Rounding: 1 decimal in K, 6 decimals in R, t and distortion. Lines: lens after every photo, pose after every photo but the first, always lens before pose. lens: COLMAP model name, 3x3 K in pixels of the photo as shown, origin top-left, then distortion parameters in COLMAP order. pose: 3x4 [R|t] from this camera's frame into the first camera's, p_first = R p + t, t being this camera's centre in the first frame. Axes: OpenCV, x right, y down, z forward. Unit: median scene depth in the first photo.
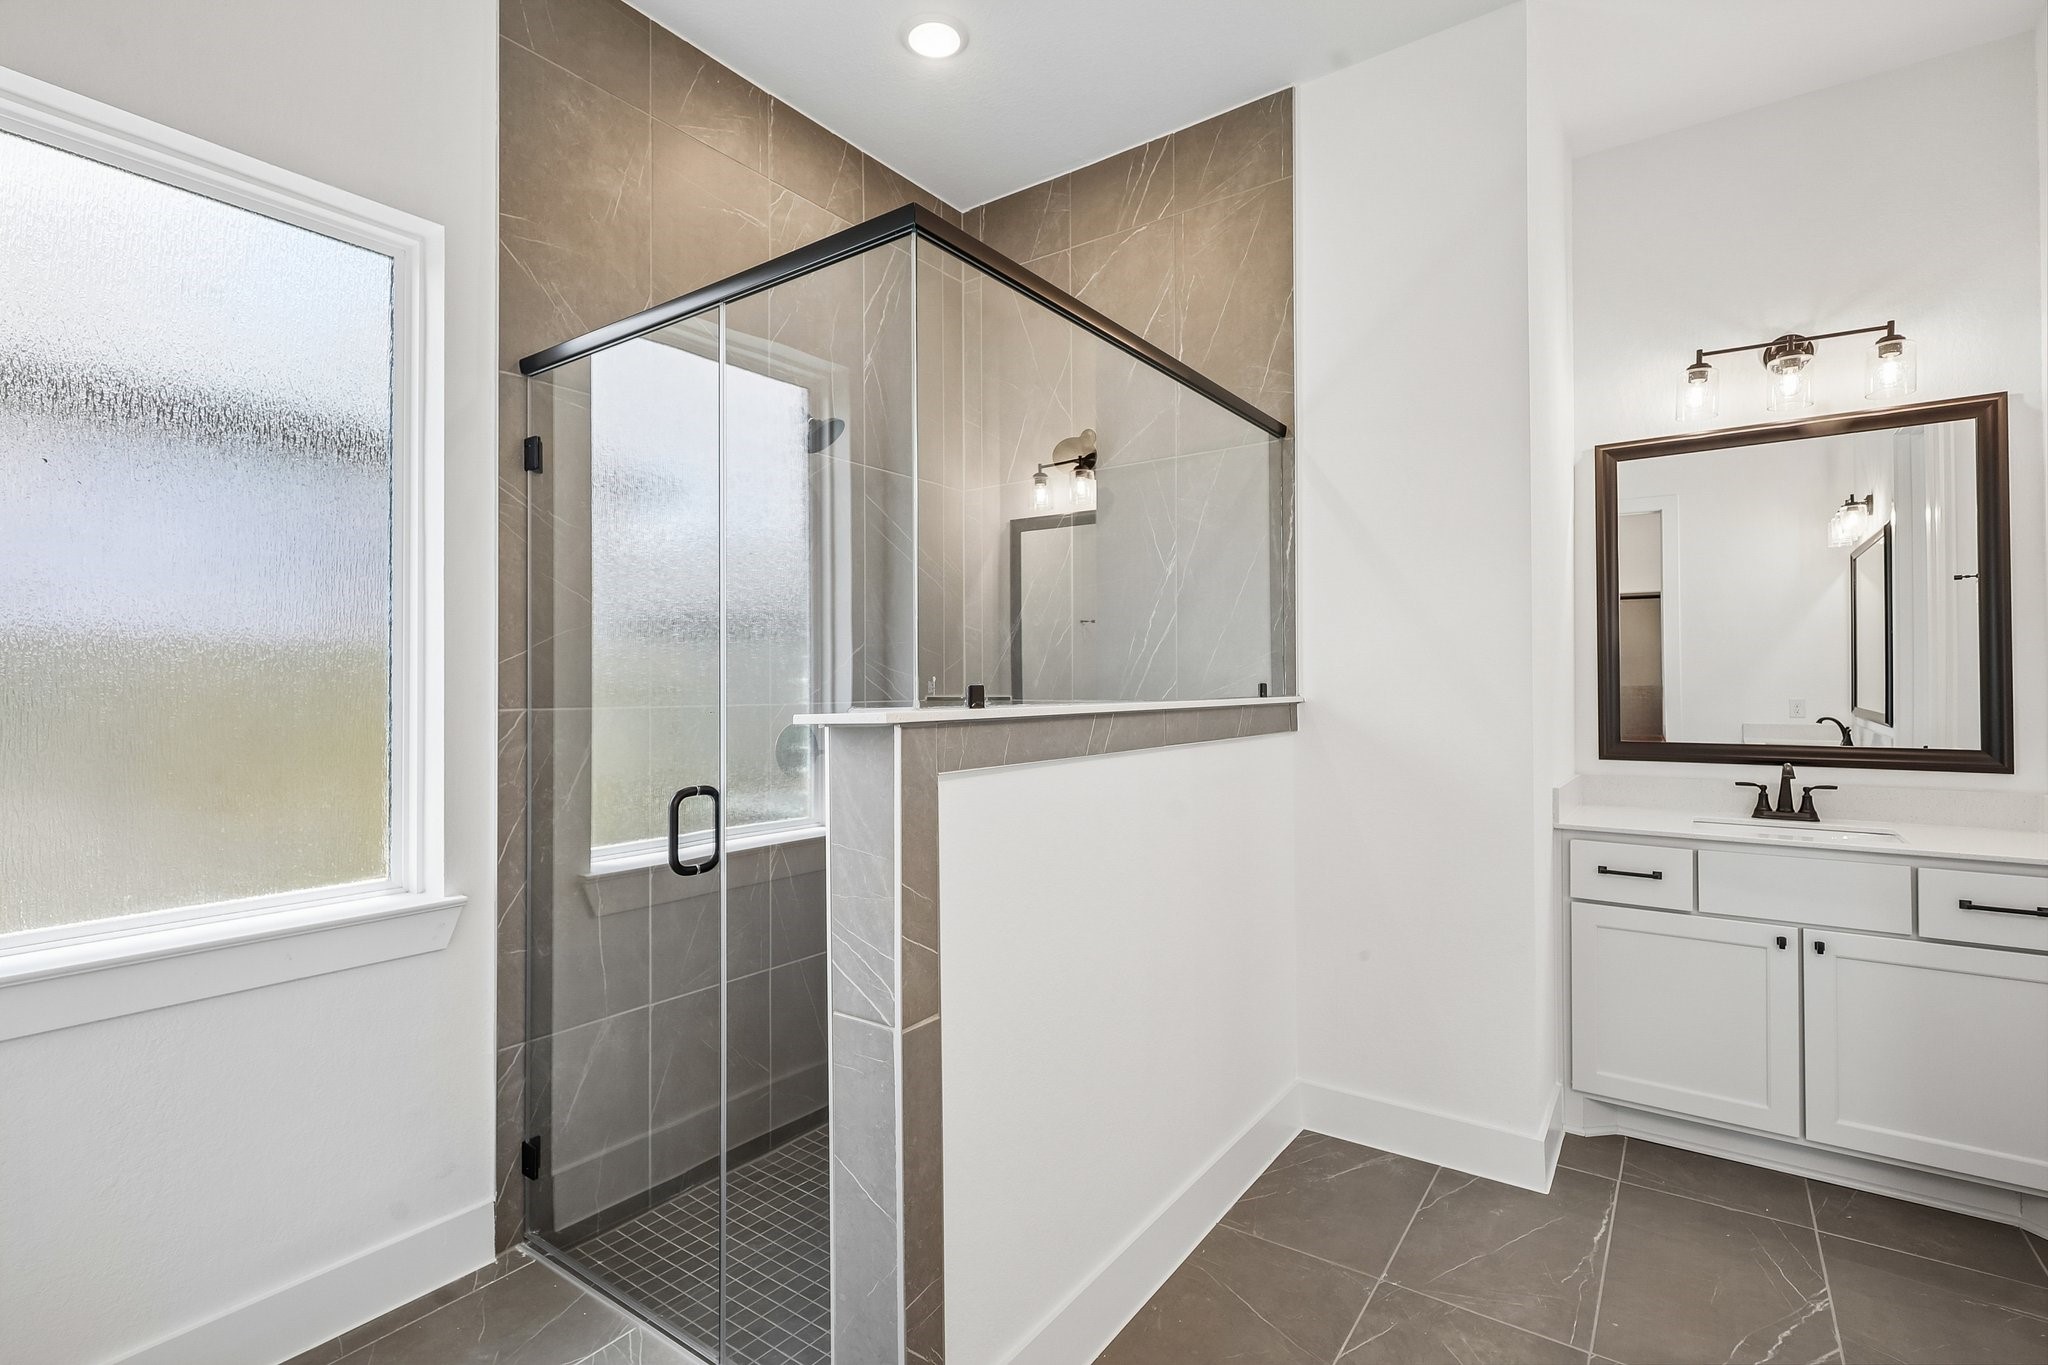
lens RADIAL K [[958.5, 0, 1022.8], [0, 958.5, 678.5], [0, 0, 1]] dist [-0.001167, 0.000438]
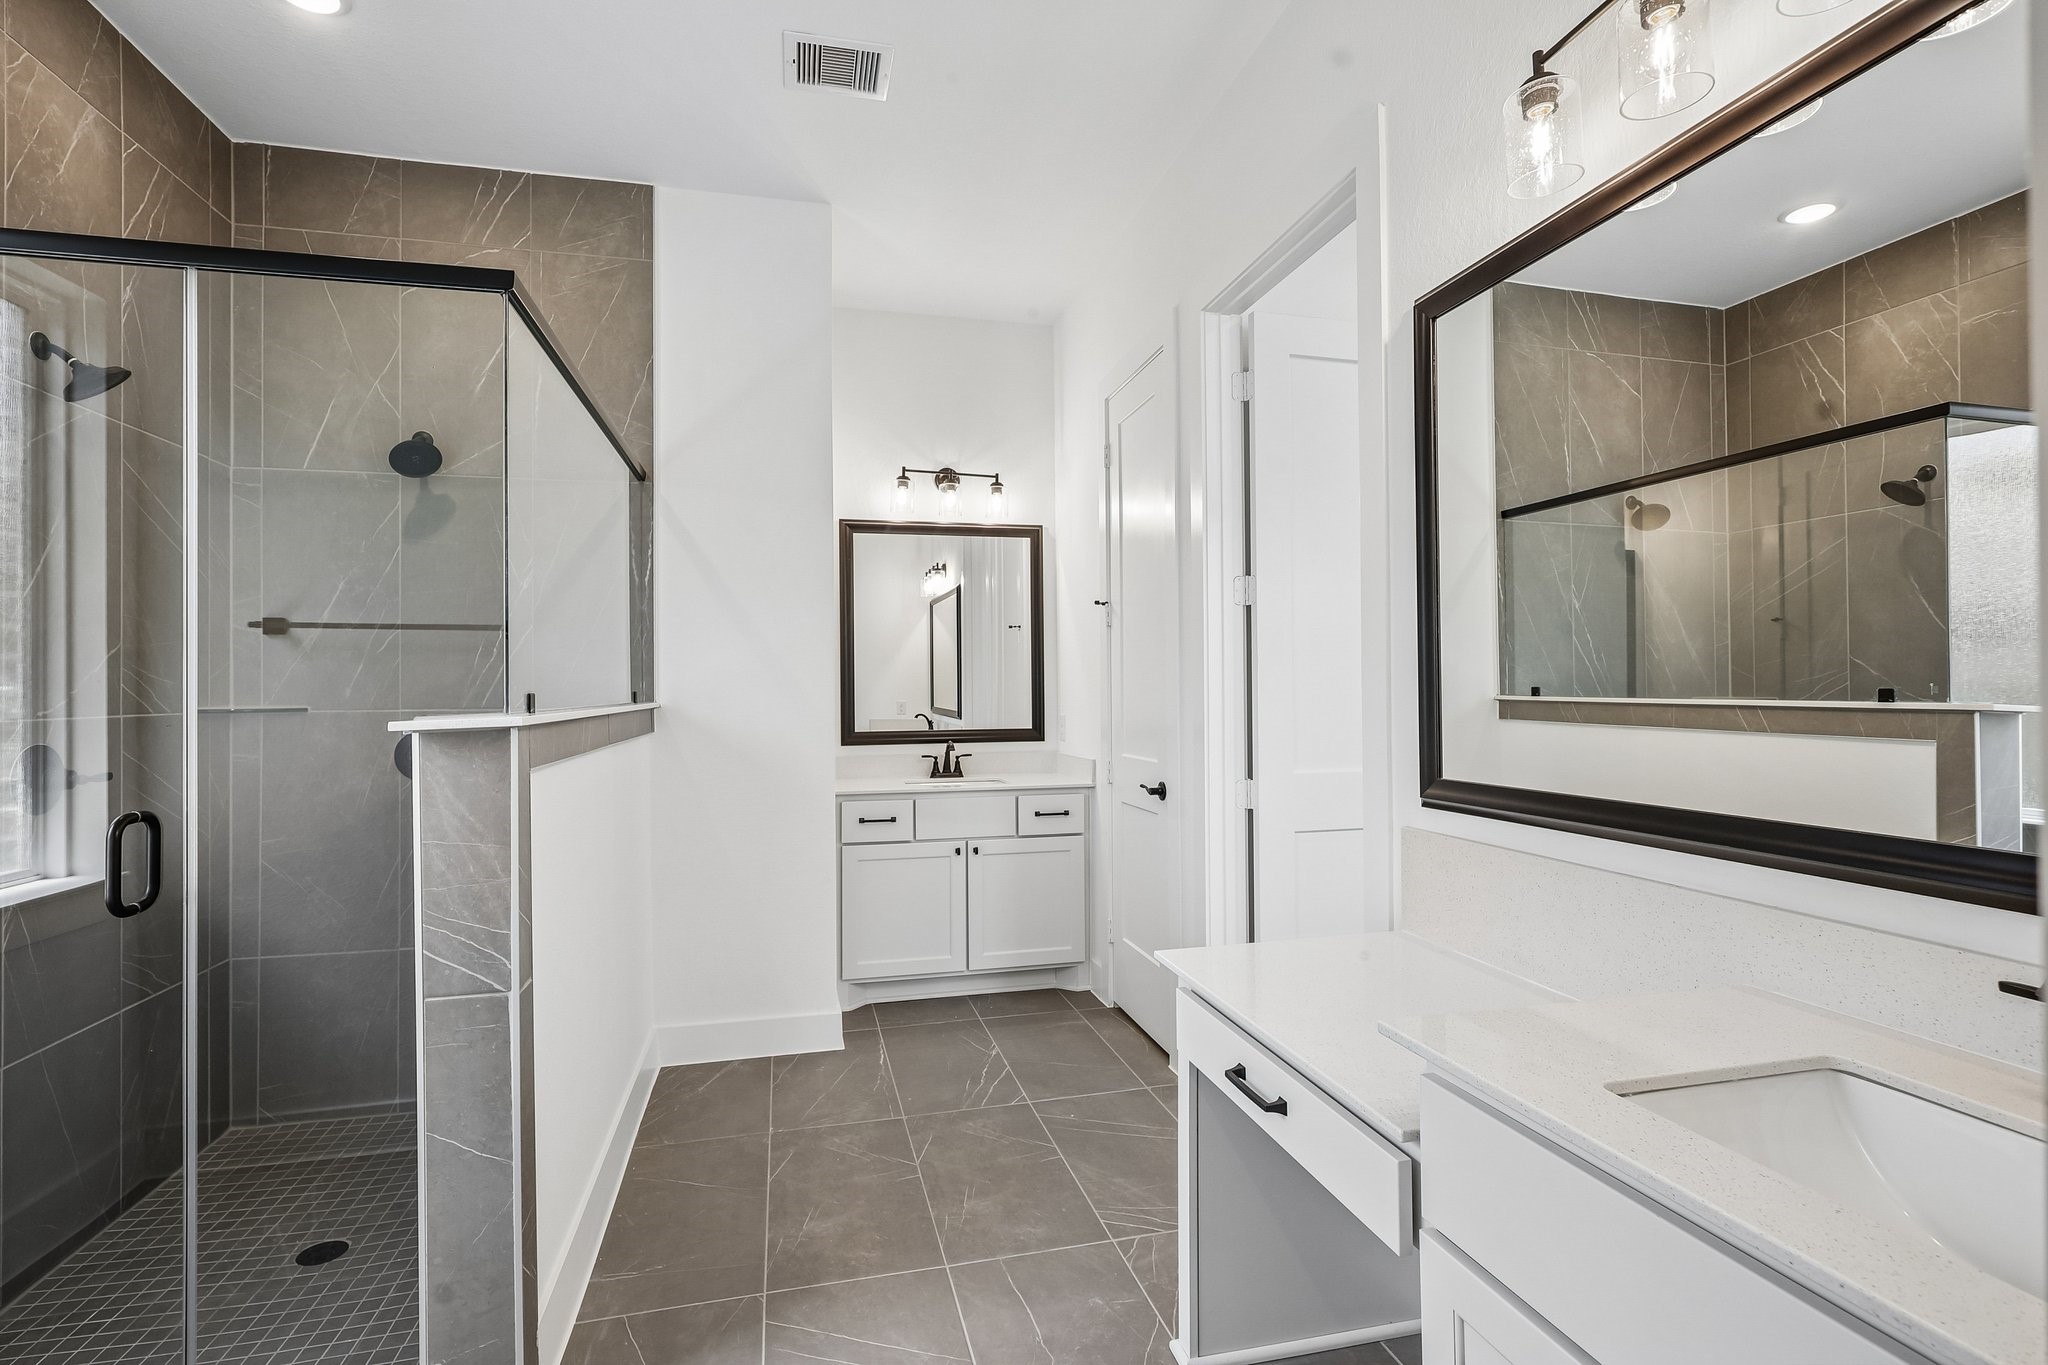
lens RADIAL K [[958.5, 0, 1036.6], [0, 958.5, 683.9], [0, 0, 1]] dist [-0.001167, 0.000438]
pose [[0.638664, 0.002679, 0.769481, -0.322631], [-0.000284, 0.999995, -0.003246, -0.000586], [-0.769486, 0.001855, 0.638661, -0.115768]]
